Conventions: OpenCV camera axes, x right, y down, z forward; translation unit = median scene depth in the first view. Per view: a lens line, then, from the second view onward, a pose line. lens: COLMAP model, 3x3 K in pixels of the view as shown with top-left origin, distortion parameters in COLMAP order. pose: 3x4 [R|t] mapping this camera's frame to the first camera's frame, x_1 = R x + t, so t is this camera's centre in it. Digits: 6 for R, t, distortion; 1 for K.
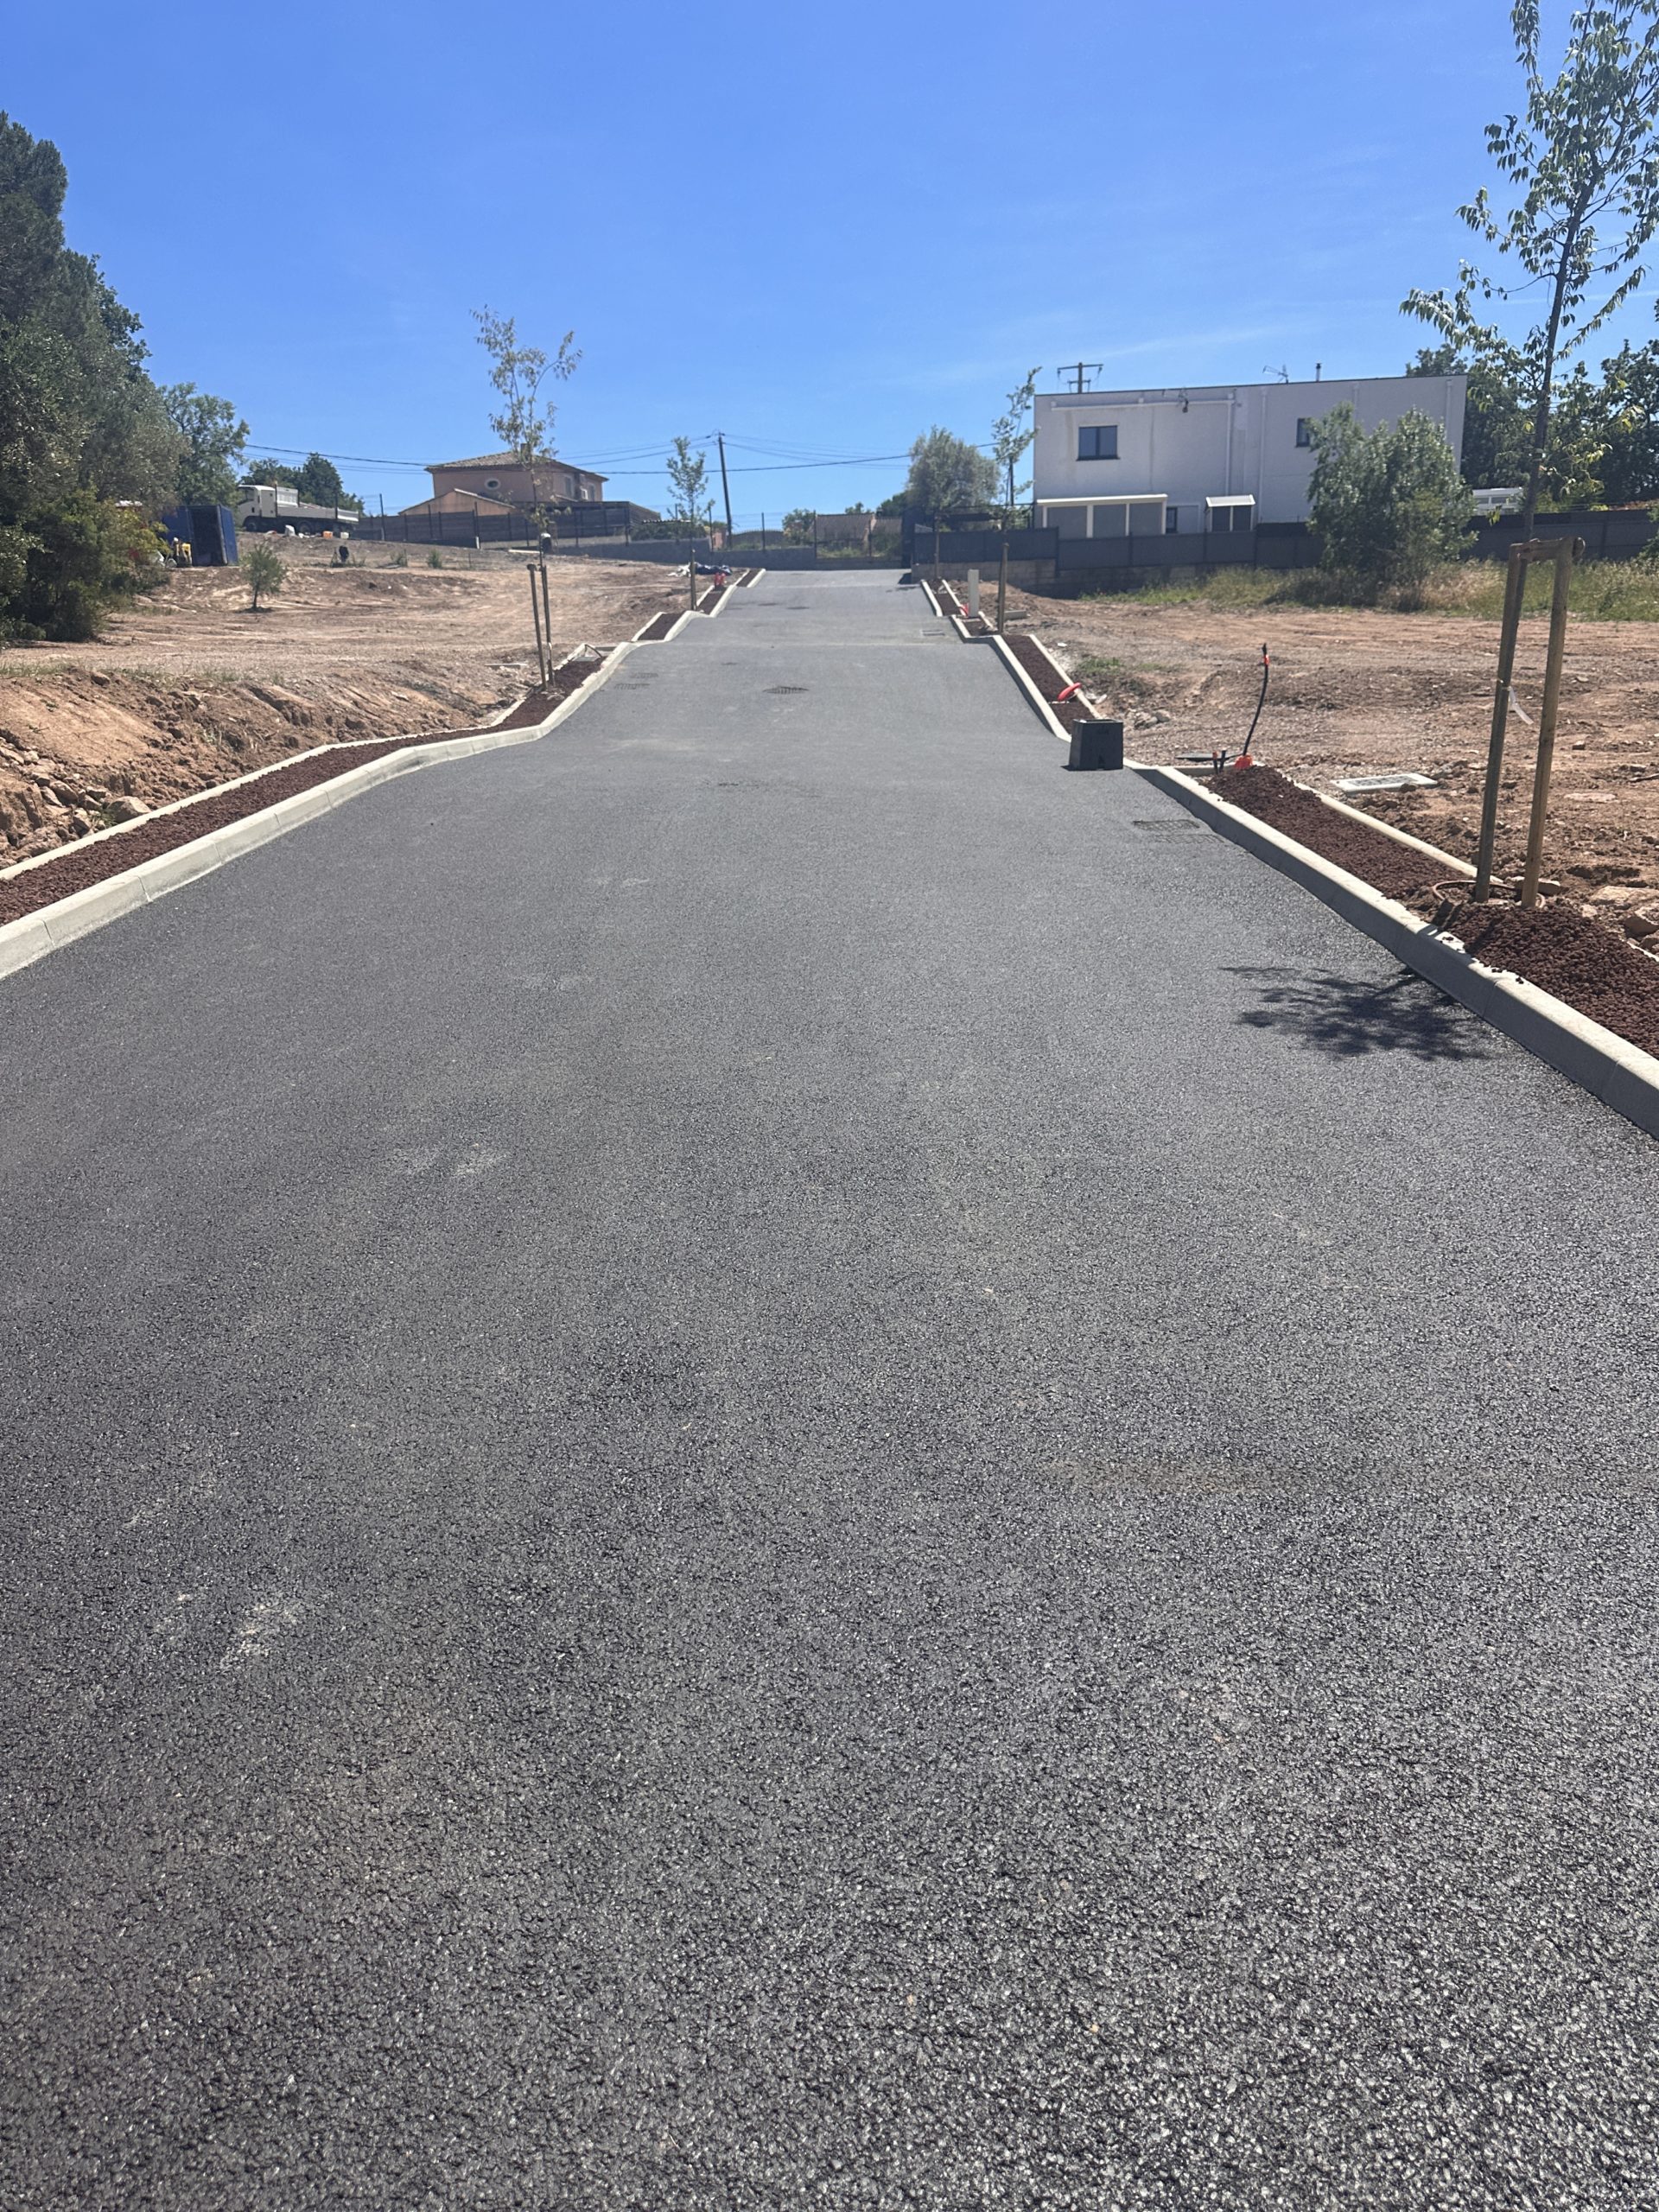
lens RADIAL K [[1554.0, 0, 831.5], [0, 1554.0, 1140.8], [0, 0, 1]] dist [0.059100, -0.089793]
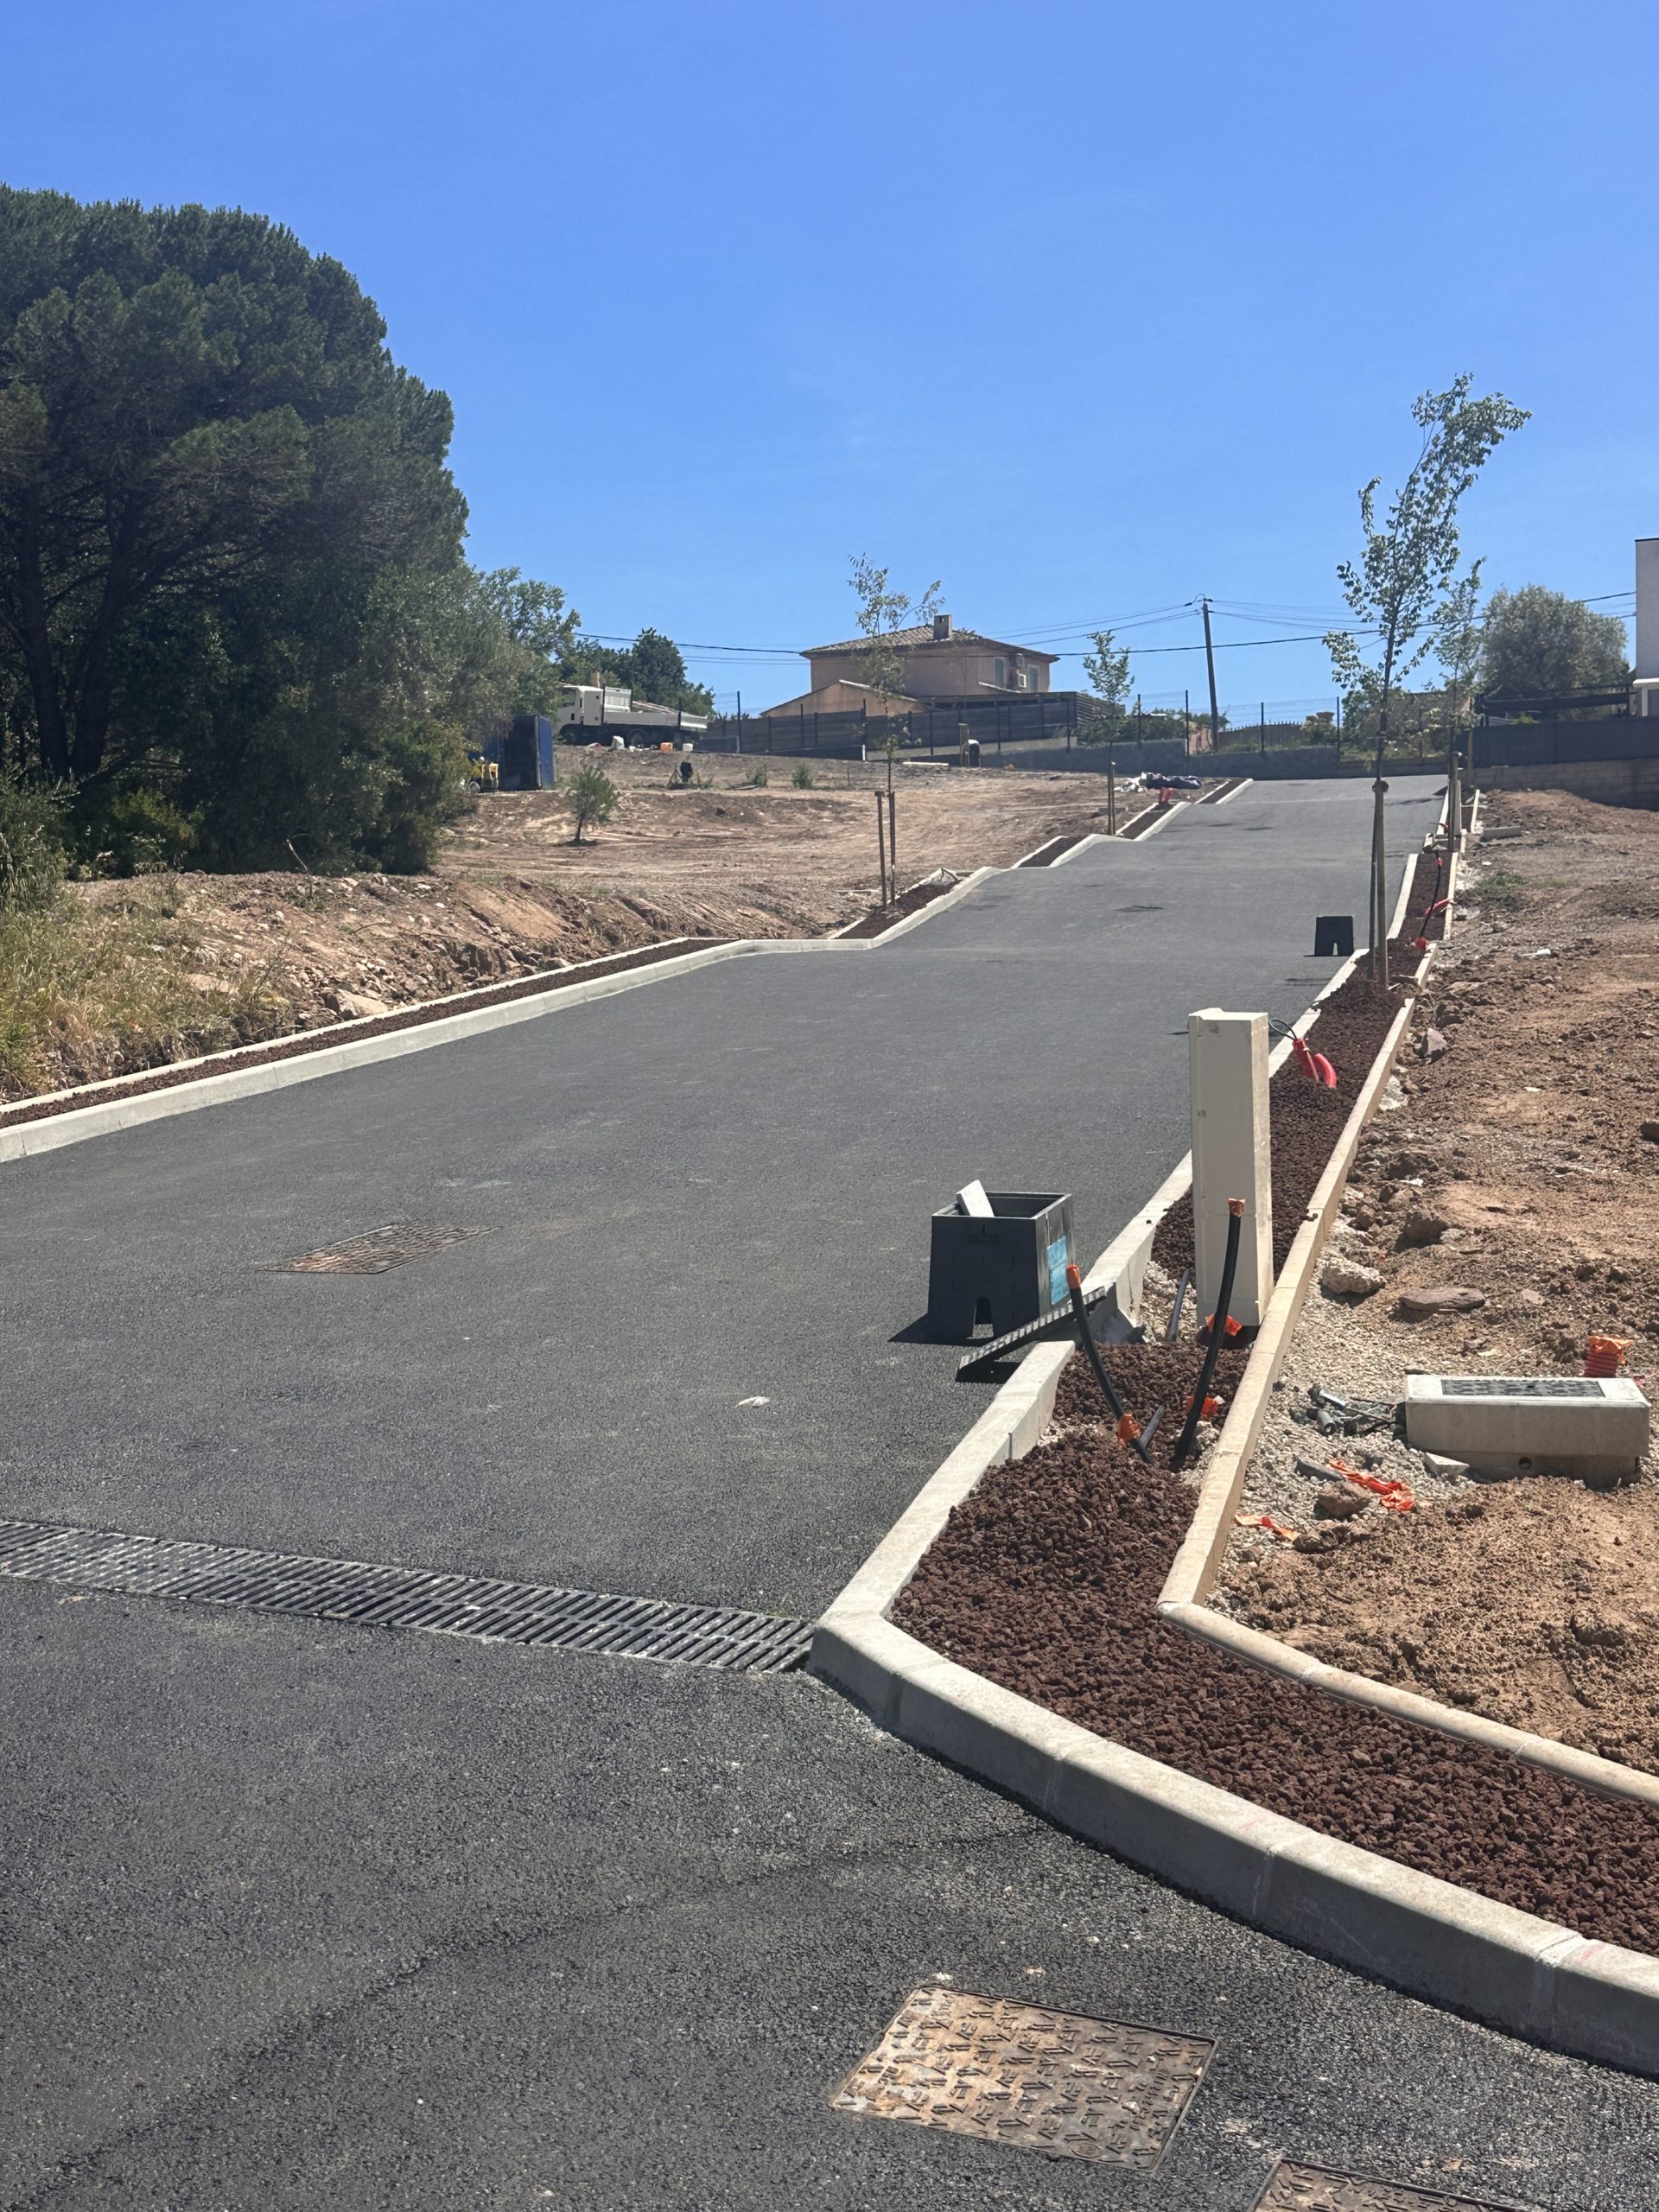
lens RADIAL K [[2772.0, 0, 829.5], [0, 2772.0, 1106.0], [0, 0, 1]] dist [0.307538, -1.313040]
pose [[0.973929, 0.010739, -0.226598, 0.075599], [-0.062601, 0.972816, -0.222960, 0.094153], [0.218044, 0.231332, 0.948126, -0.269142]]
